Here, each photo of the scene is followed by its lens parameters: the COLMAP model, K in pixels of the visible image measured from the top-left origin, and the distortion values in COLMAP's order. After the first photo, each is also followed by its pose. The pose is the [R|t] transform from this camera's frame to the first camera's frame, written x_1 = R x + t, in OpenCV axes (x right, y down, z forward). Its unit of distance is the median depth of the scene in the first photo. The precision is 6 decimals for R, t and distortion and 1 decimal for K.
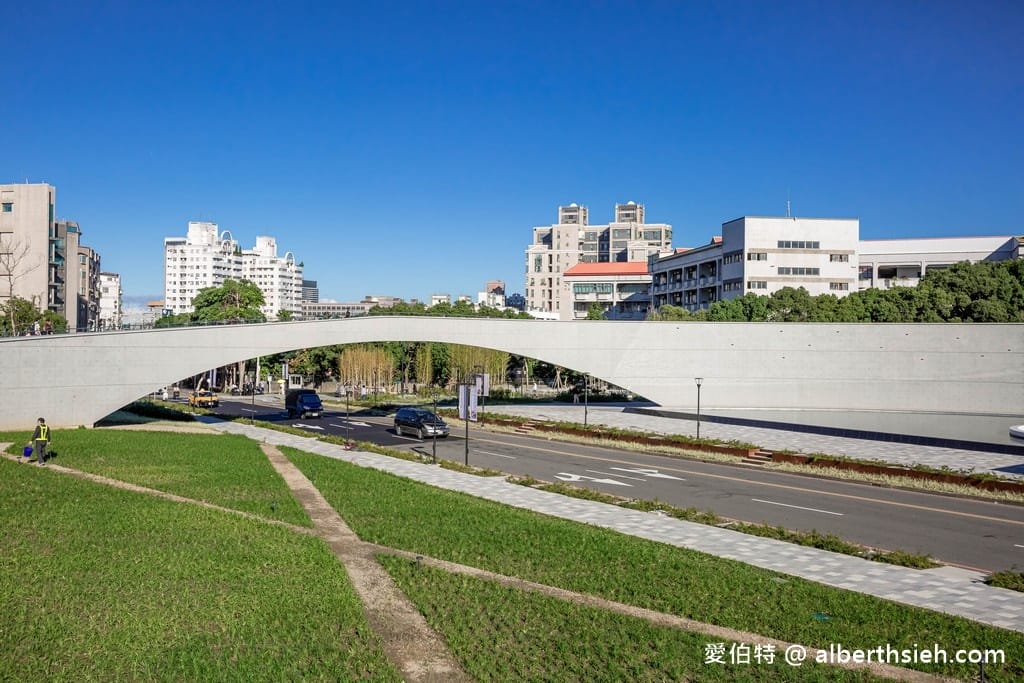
lens RADIAL K [[1059.1, 0, 512.2], [0, 1059.1, 340.2], [0, 0, 1]] dist [0.001669, 0.000000]
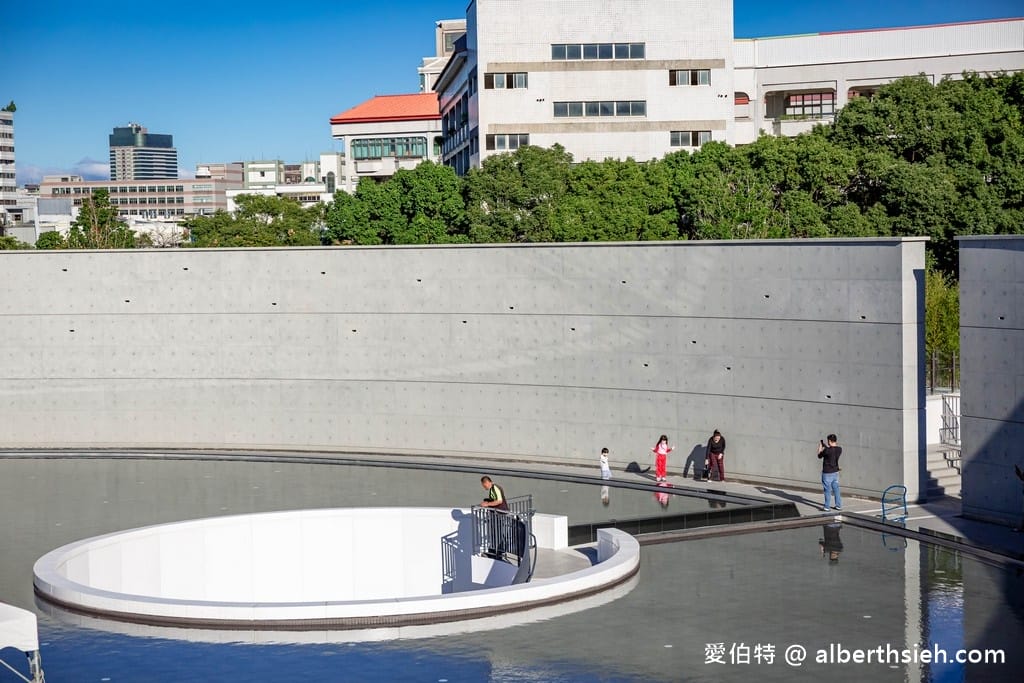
lens RADIAL K [[2013.9, 0, 511.9], [0, 2013.9, 342.5], [0, 0, 1]] dist [0.111776, 0.000000]
pose [[0.998790, -0.025565, -0.042014, 0.266805], [0.027738, 0.998262, 0.051997, -0.009674], [0.040612, -0.053100, 0.997763, 0.107865]]
